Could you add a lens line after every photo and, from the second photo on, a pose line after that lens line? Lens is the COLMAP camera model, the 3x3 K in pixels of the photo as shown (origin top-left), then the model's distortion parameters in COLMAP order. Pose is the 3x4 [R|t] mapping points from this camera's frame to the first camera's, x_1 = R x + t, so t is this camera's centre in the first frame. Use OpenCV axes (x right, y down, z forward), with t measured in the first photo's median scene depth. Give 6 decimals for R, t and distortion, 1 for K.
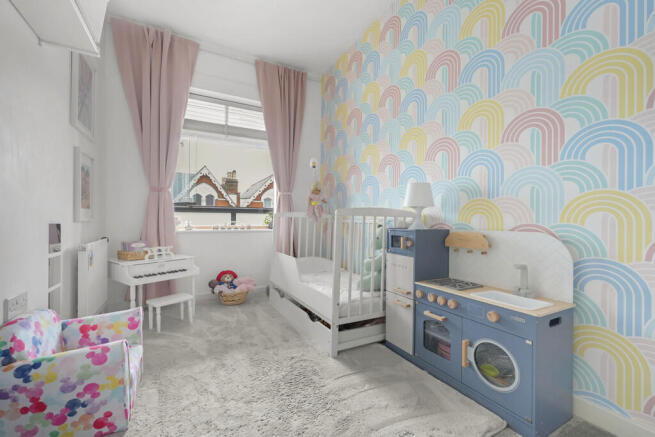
lens RADIAL K [[265.9, 0, 328.8], [0, 265.9, 218.3], [0, 0, 1]] dist [-0.002930, 0.000303]
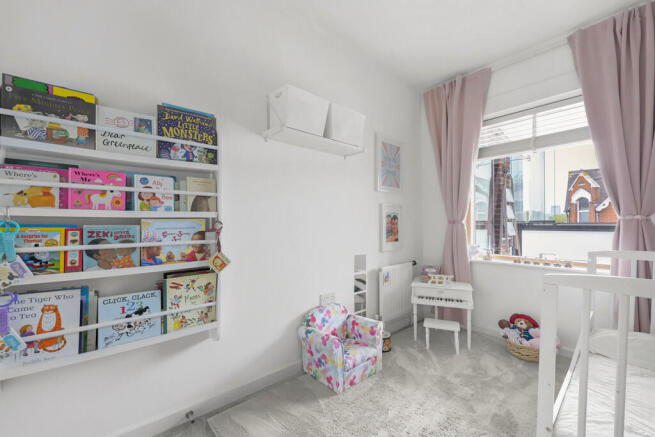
lens RADIAL K [[265.9, 0, 329.6], [0, 265.9, 222.3], [0, 0, 1]] dist [-0.002930, 0.000303]
pose [[0.229150, -0.017554, -0.973233, 0.380734], [0.001822, 0.999843, -0.017605, -0.102819], [0.973389, 0.002261, 0.229146, 0.272655]]
